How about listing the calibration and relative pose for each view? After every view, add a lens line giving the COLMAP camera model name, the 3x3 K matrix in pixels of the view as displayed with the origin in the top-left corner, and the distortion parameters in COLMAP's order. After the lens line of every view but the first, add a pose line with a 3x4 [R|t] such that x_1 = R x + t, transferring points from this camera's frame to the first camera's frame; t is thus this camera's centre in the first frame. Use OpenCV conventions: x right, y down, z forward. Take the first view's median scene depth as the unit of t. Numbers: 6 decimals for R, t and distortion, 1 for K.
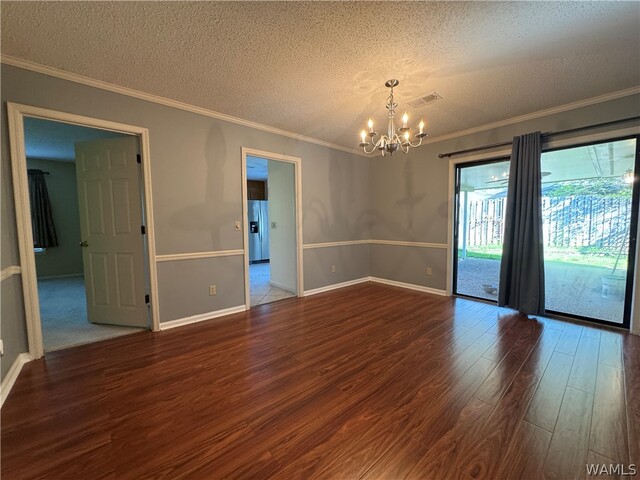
lens RADIAL K [[255.1, 0, 319.3], [0, 255.1, 242.1], [0, 0, 1]] dist [-0.007308, 0.000669]
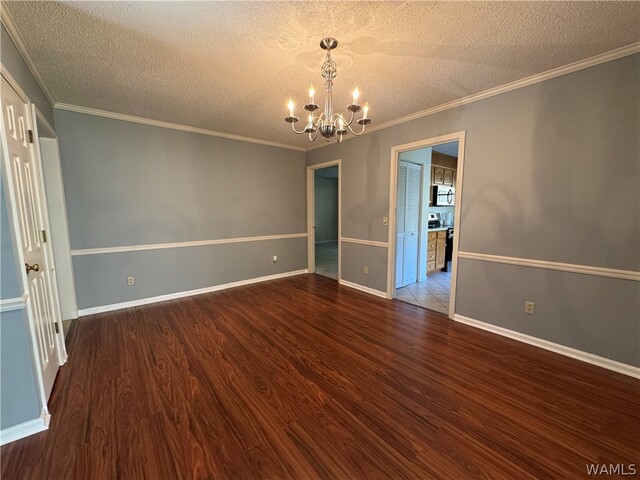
lens RADIAL K [[255.1, 0, 319.2], [0, 255.1, 239.2], [0, 0, 1]] dist [-0.007308, 0.000669]
pose [[-0.031734, 0.118918, -0.992397, 0.960731], [-0.068878, 0.990276, 0.120867, -0.119840], [0.997120, 0.072190, -0.023234, 0.891059]]
